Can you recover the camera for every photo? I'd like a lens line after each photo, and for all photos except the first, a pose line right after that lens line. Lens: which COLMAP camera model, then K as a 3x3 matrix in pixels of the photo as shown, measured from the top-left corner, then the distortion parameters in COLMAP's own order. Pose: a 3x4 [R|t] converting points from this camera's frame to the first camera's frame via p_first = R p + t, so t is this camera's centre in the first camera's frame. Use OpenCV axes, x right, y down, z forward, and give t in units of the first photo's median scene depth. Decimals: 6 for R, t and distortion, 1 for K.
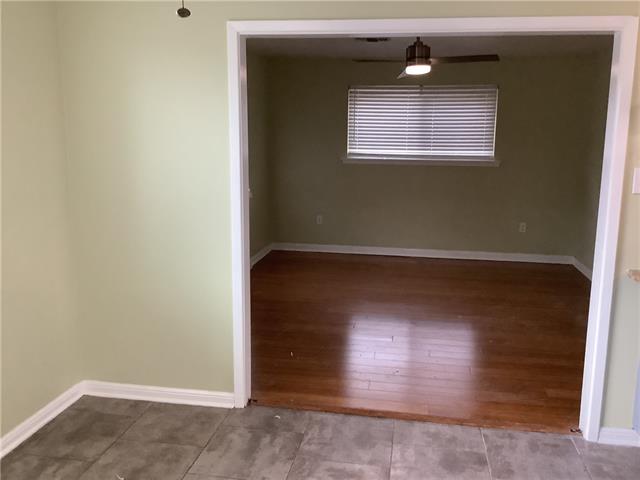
lens RADIAL K [[572.5, 0, 318.6], [0, 572.5, 229.6], [0, 0, 1]] dist [0.007125, 0.001645]
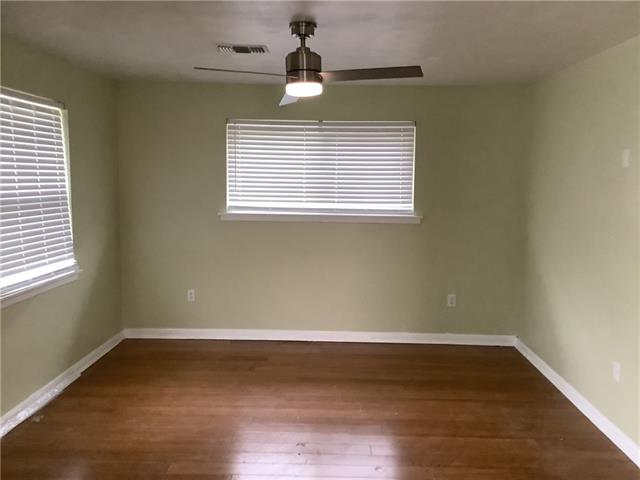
lens RADIAL K [[590.5, 0, 320.0], [0, 590.5, 240.0], [0, 0, 1]] dist [0.088254, 0.001571]
pose [[0.989382, -0.012328, 0.144816, 0.060839], [0.021729, 0.997744, -0.063517, -0.038476], [-0.143707, 0.065990, 0.987418, 0.217458]]
